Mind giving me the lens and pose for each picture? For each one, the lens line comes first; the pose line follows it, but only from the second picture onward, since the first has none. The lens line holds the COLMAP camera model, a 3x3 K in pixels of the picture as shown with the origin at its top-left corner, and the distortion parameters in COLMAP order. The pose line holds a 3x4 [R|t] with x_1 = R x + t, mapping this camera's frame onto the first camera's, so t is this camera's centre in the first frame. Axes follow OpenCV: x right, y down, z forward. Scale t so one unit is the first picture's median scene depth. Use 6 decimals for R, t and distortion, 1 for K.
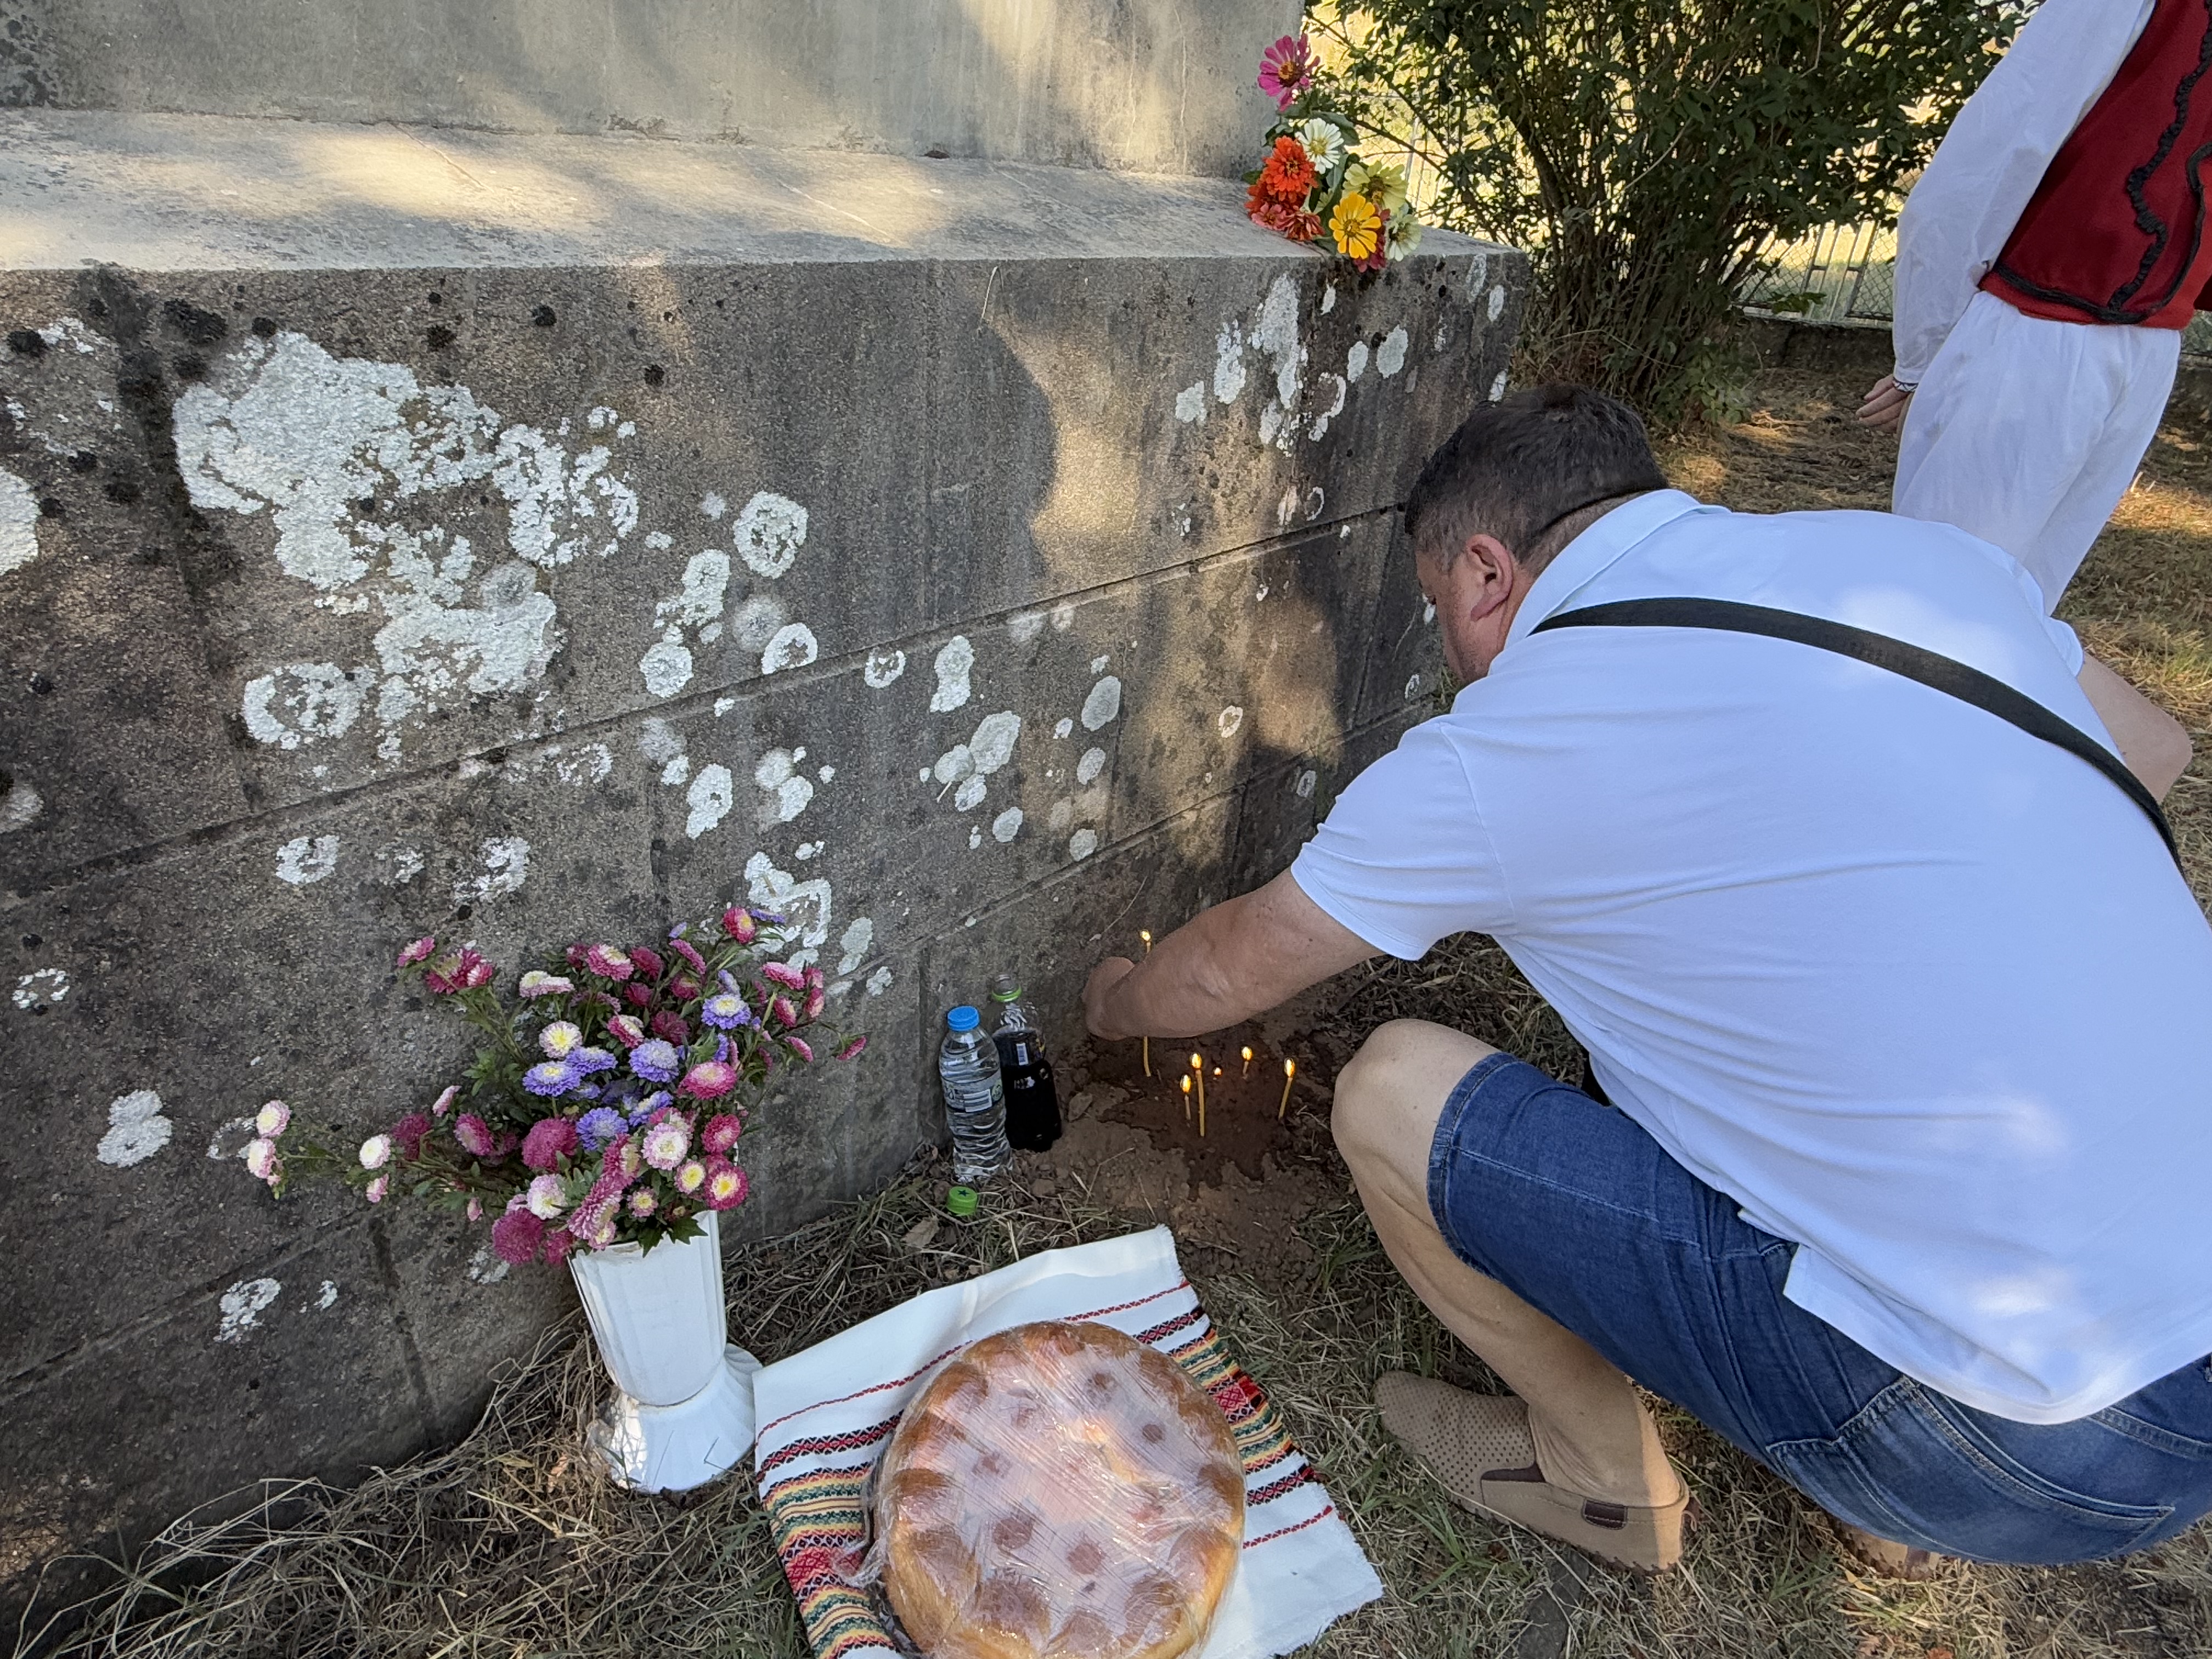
lens RADIAL K [[1277.7, 0, 1100.6], [0, 1277.7, 827.2], [0, 0, 1]] dist [-0.001808, 0.000716]
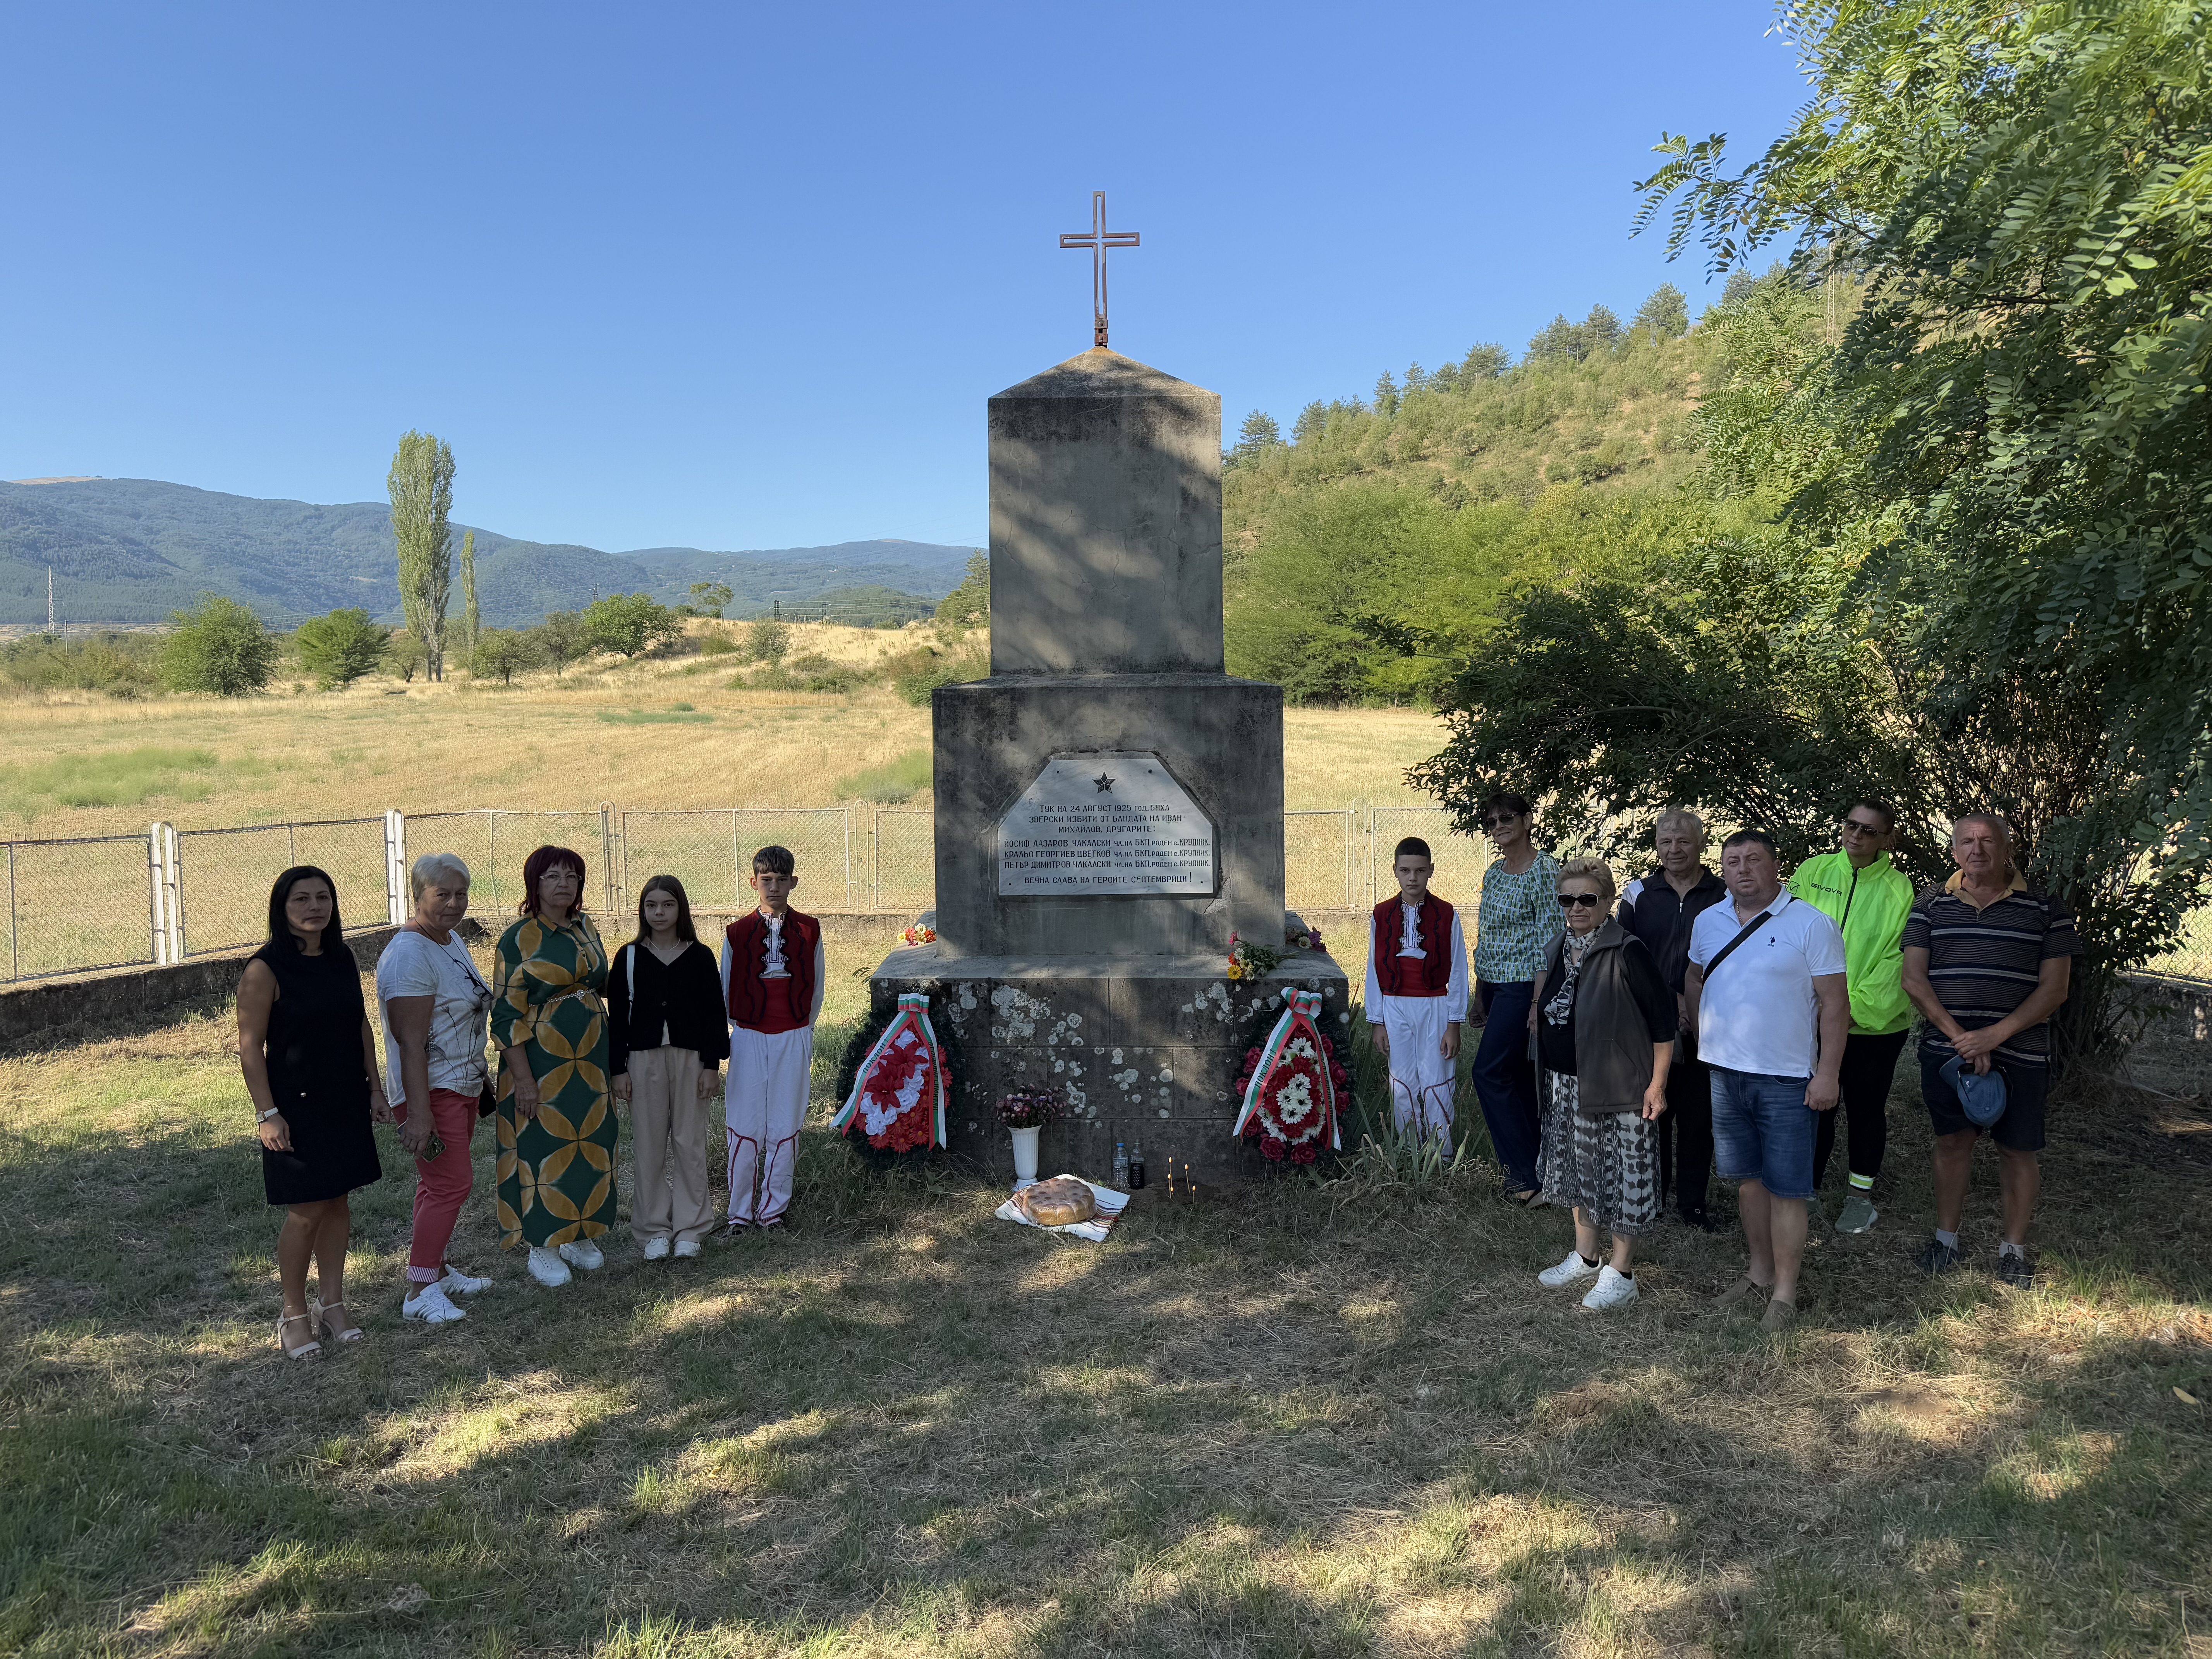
lens RADIAL K [[1547.7, 0, 1091.3], [0, 1547.7, 788.0], [0, 0, 1]] dist [0.034034, -0.040256]
pose [[0.645584, -0.042506, -0.762505, 4.868460], [-0.316027, 0.894080, -0.317409, 0.970270], [0.695232, 0.445887, 0.563770, -3.171188]]
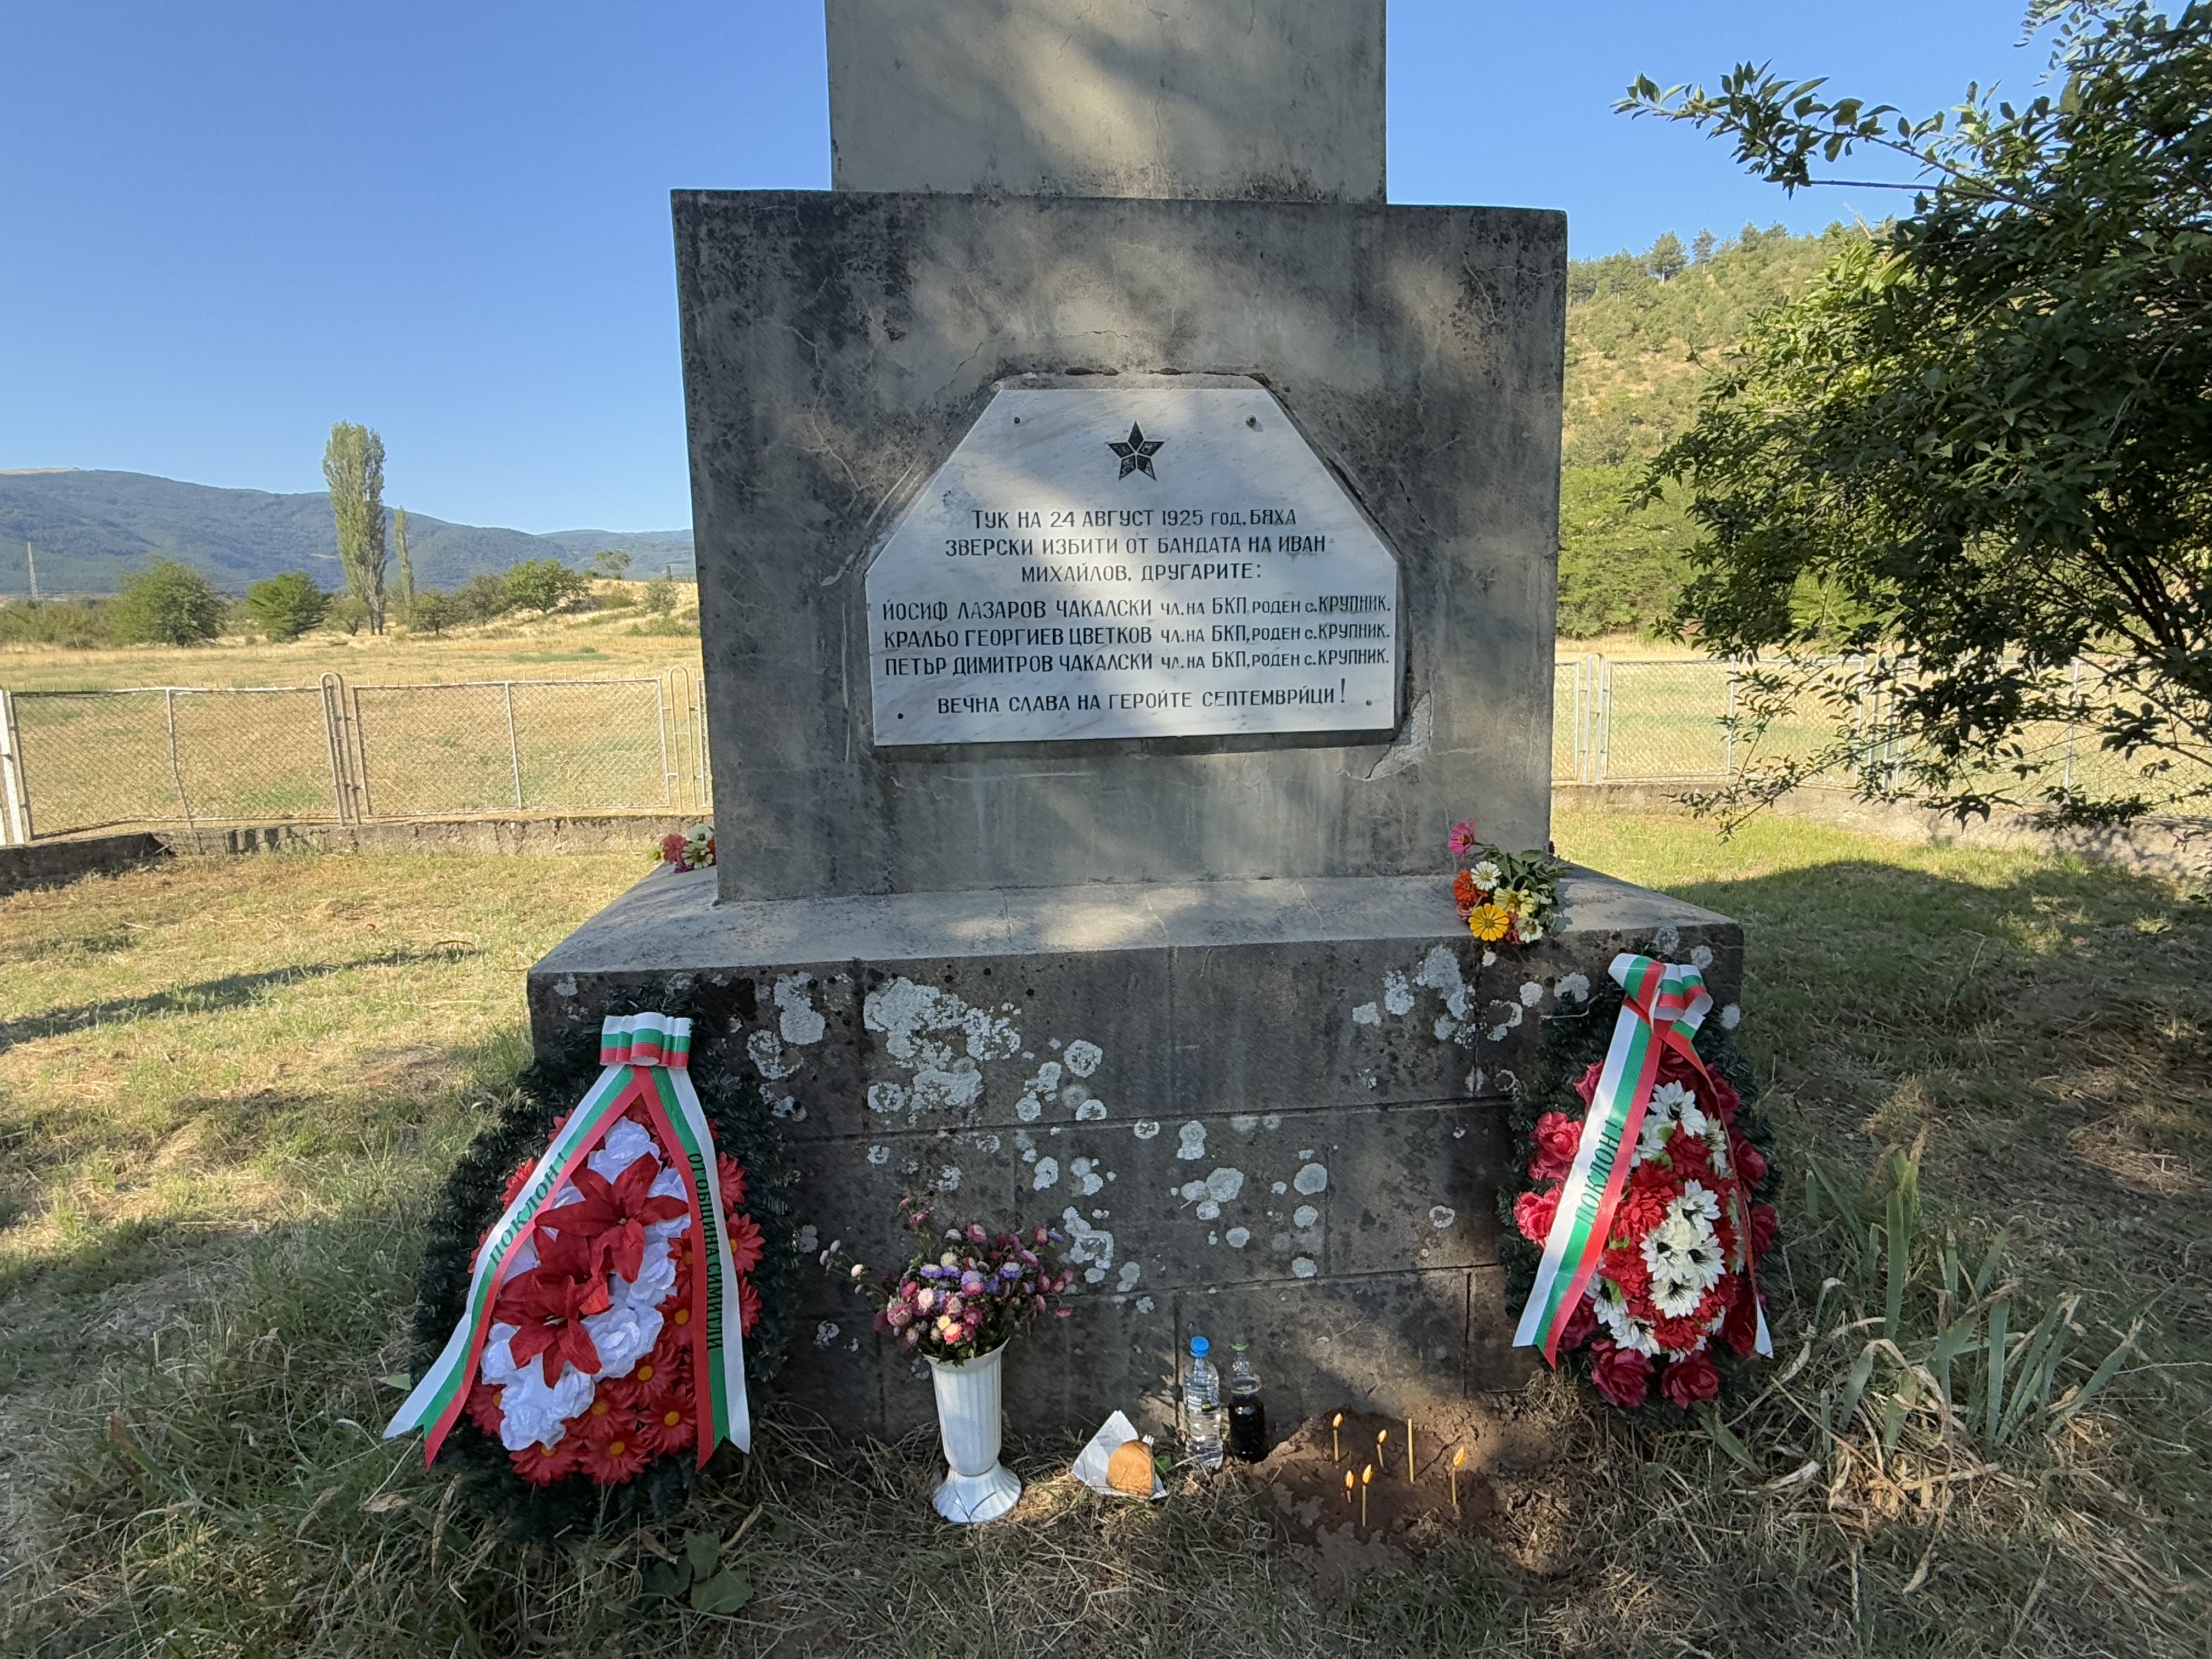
lens RADIAL K [[1177.6, 0, 1098.8], [0, 1177.6, 824.3], [0, 0, 1]] dist [-0.000950, 0.002439]
pose [[0.745267, 0.007137, -0.666728, 1.073872], [-0.253340, 0.927983, -0.273250, -0.047228], [0.616762, 0.372553, 0.693404, -0.546328]]
